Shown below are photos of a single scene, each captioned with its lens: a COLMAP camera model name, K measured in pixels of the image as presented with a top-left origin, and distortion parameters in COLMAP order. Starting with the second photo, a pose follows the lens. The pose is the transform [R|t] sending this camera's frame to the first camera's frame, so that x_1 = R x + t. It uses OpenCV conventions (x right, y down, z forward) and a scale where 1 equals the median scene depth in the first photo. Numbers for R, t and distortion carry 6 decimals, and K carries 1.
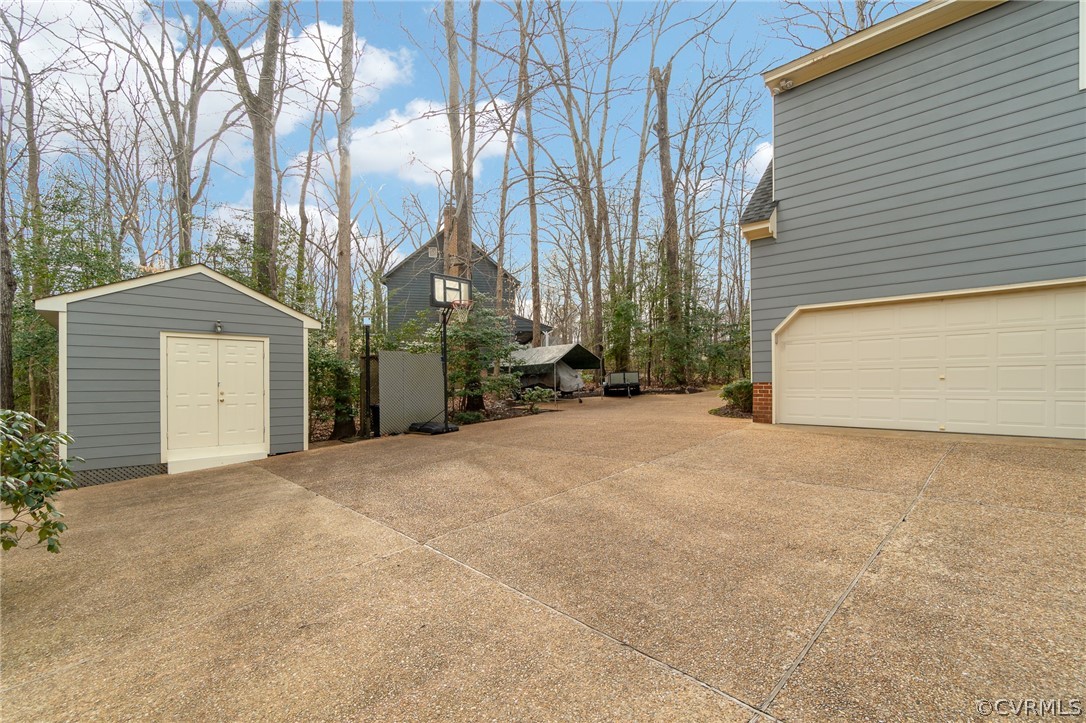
lens RADIAL K [[504.3, 0, 539.6], [0, 504.3, 388.9], [0, 0, 1]] dist [0.023040, -0.000032]
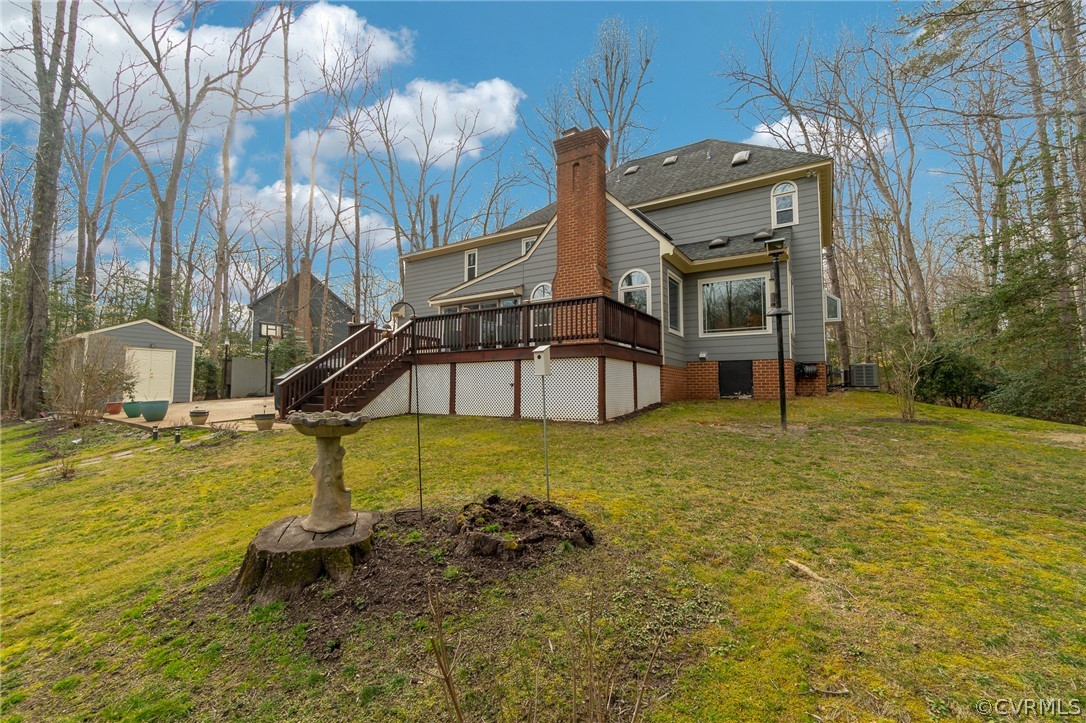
lens RADIAL K [[485.1, 0, 543.0], [0, 485.1, 361.5], [0, 0, 1]] dist [0.001690, 0.000033]
pose [[0.976071, 0.017810, 0.216723, 0.508348], [0.000074, 0.996613, -0.082233, 0.108897], [-0.217454, 0.080281, 0.972763, -1.246896]]
